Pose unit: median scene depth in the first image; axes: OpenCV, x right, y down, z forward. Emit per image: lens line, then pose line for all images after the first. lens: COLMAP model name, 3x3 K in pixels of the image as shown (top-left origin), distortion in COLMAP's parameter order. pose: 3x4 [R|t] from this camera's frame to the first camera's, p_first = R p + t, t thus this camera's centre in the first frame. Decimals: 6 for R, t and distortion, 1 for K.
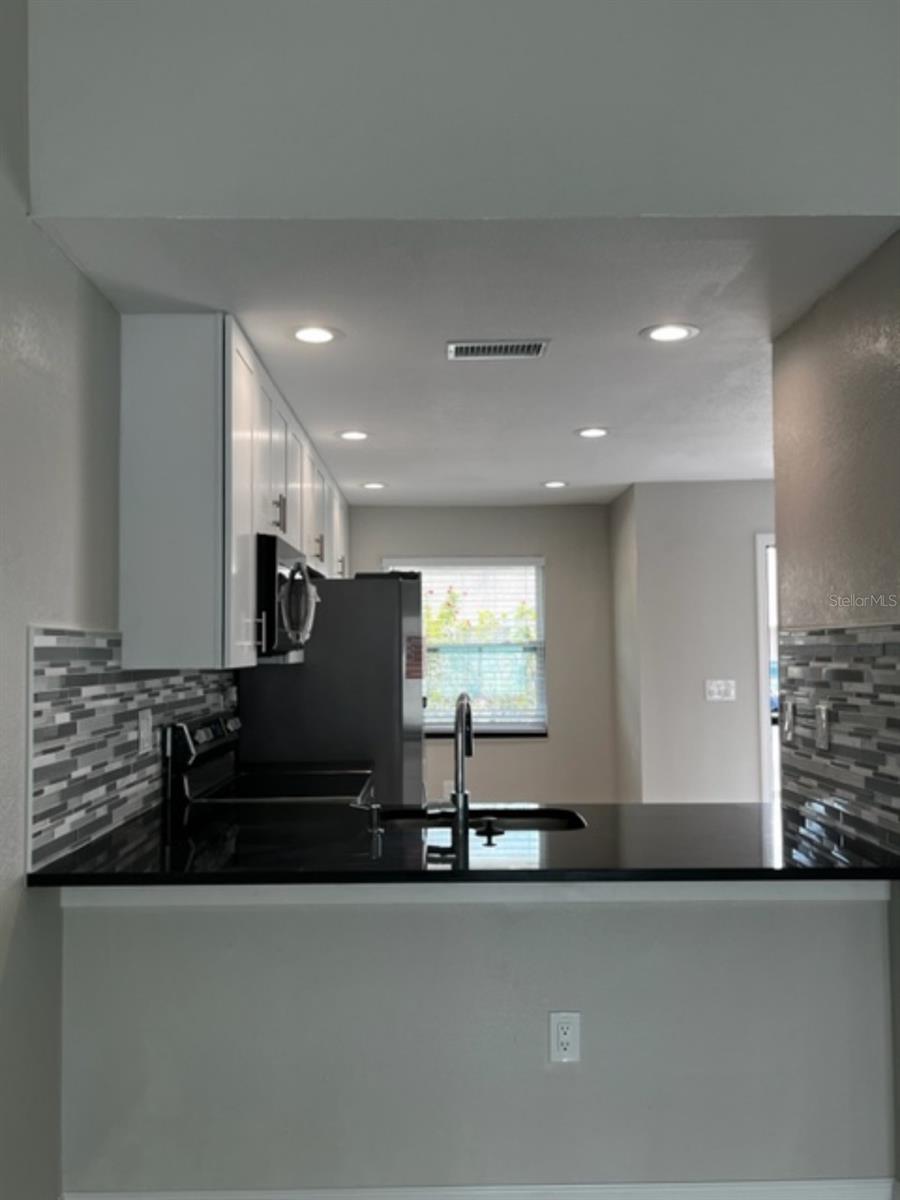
lens RADIAL K [[1032.8, 0, 450.0], [0, 1032.8, 600.0], [0, 0, 1]] dist [0.012529, 0.005417]
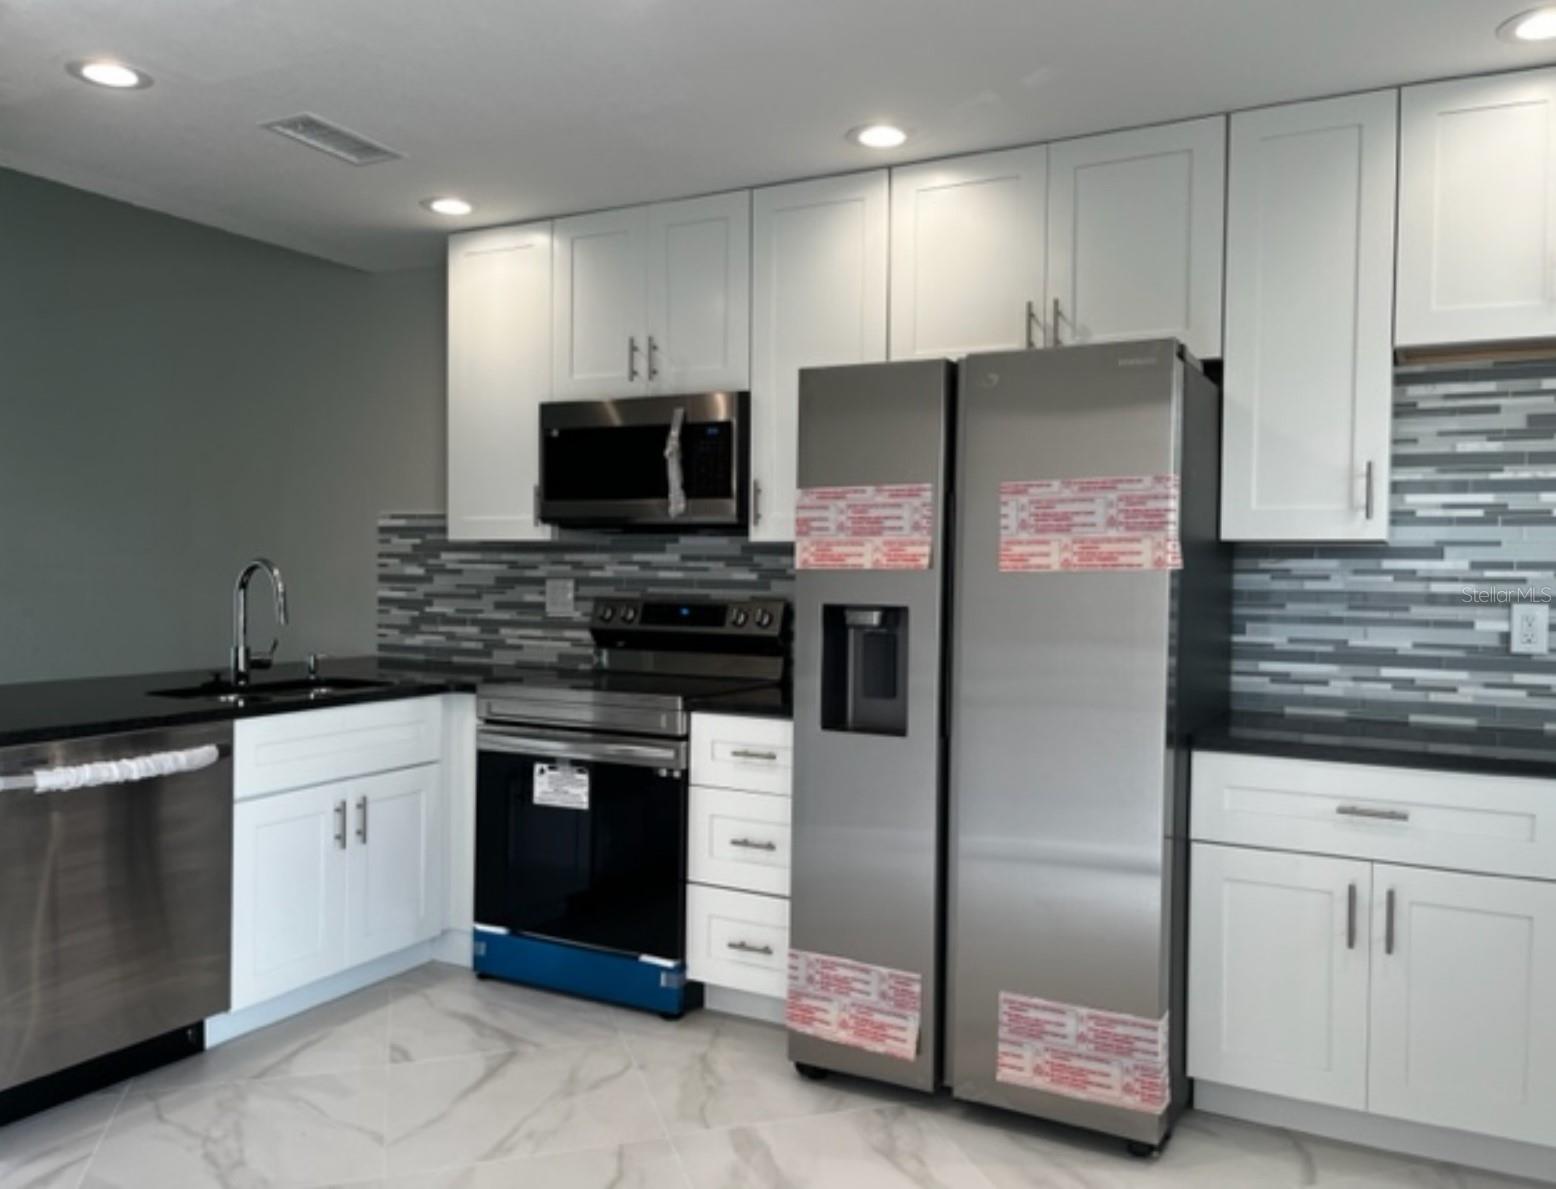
lens RADIAL K [[1236.5, 0, 780.5], [0, 1236.5, 577.3], [0, 0, 1]] dist [0.050061, -0.003330]
pose [[-0.486310, 0.014647, -0.873664, 0.743568], [0.036583, 0.999324, -0.003610, 0.111733], [0.873020, -0.033717, -0.486517, 1.781297]]
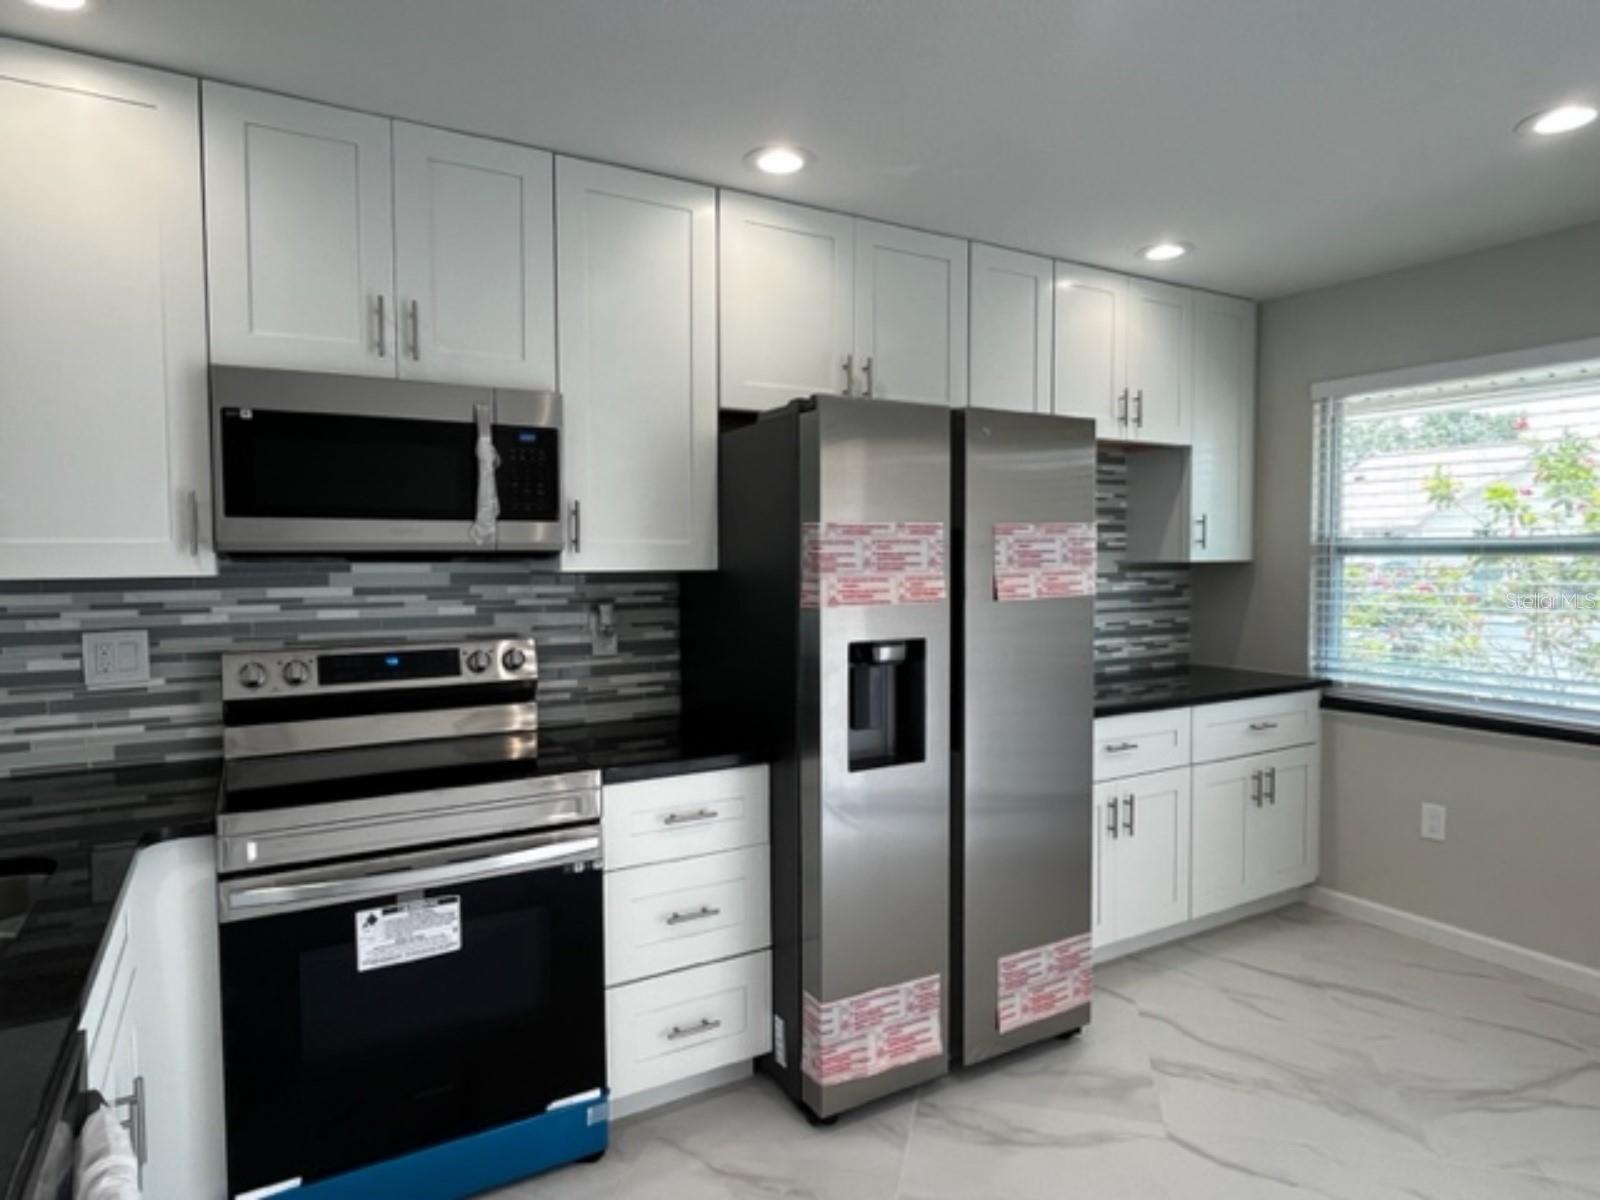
lens RADIAL K [[944.4, 0, 808.9], [0, 944.4, 592.7], [0, 0, 1]] dist [0.000642, 0.000118]
pose [[0.493066, 0.046417, -0.868753, 0.512045], [0.040435, 0.996274, 0.076179, 0.044293], [0.869052, -0.072689, 0.489352, 1.045221]]
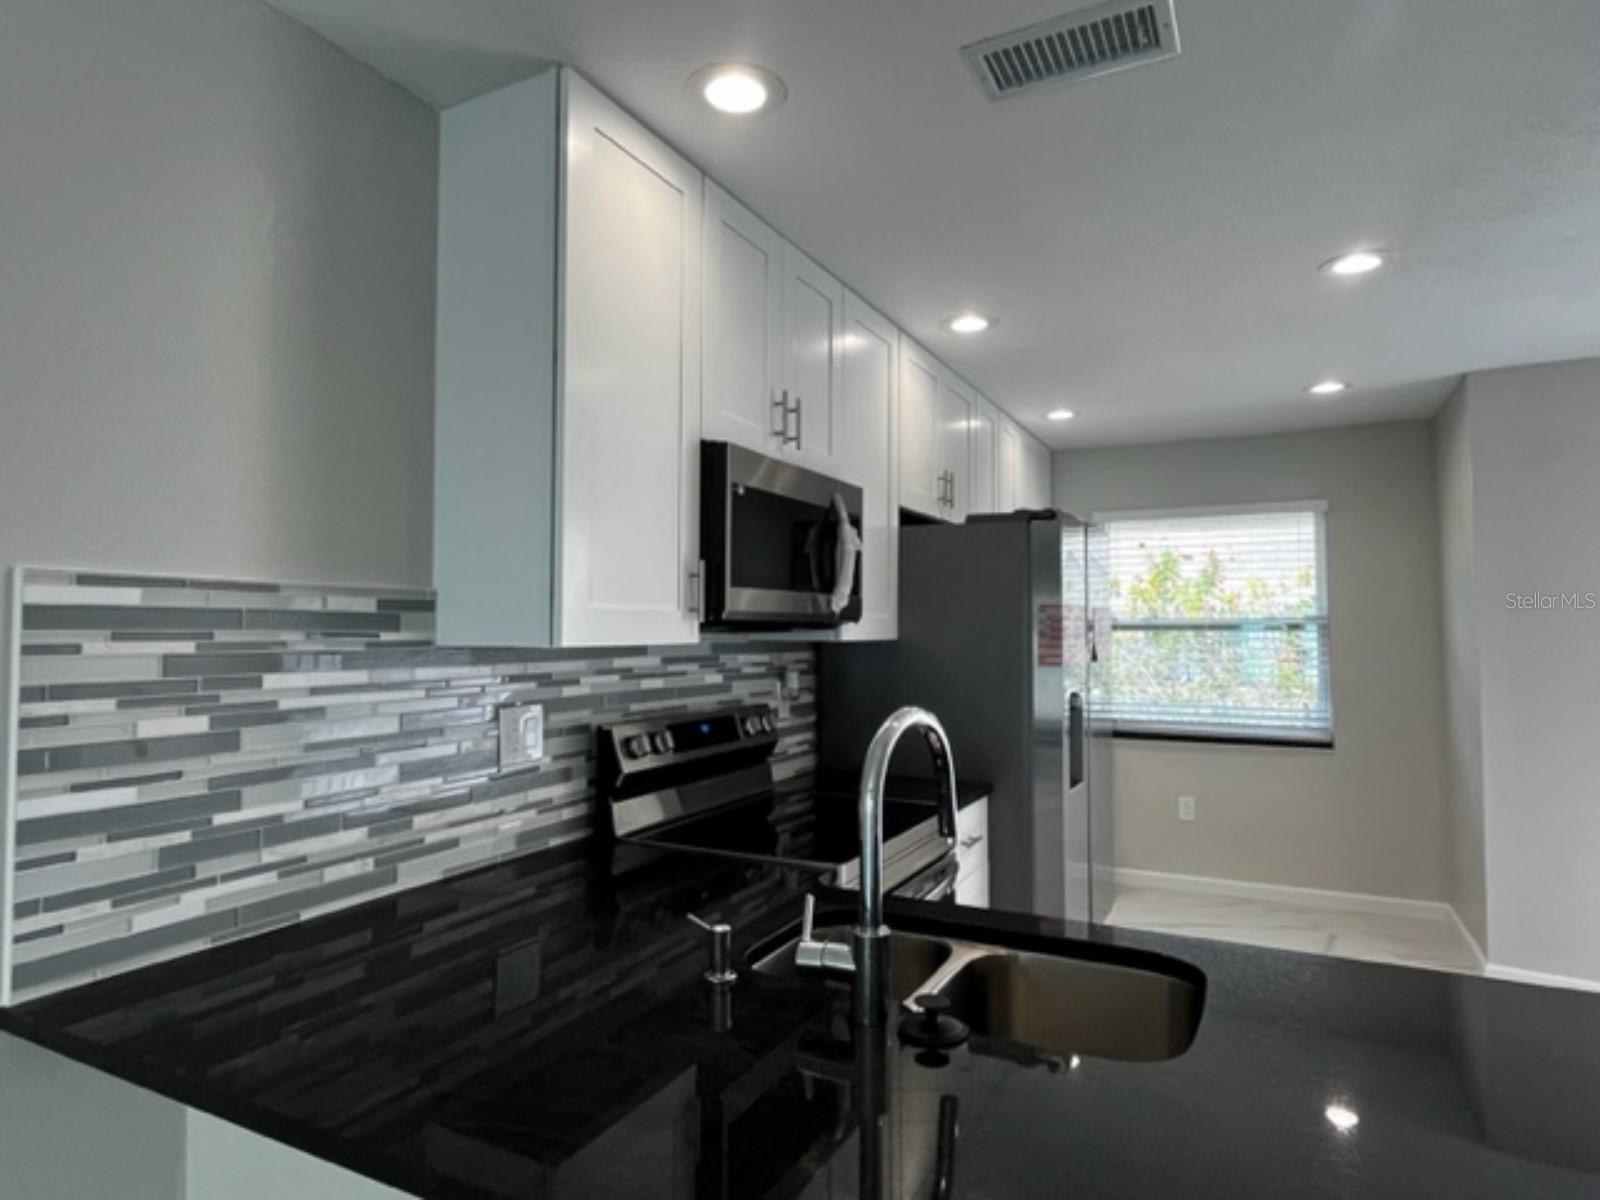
lens RADIAL K [[944.4, 0, 808.9], [0, 944.4, 592.7], [0, 0, 1]] dist [0.000642, 0.000118]
pose [[0.888342, -0.007055, -0.459128, 0.149364], [0.012612, 0.999880, 0.009038, 0.027081], [0.459009, -0.013819, 0.888324, 0.508135]]
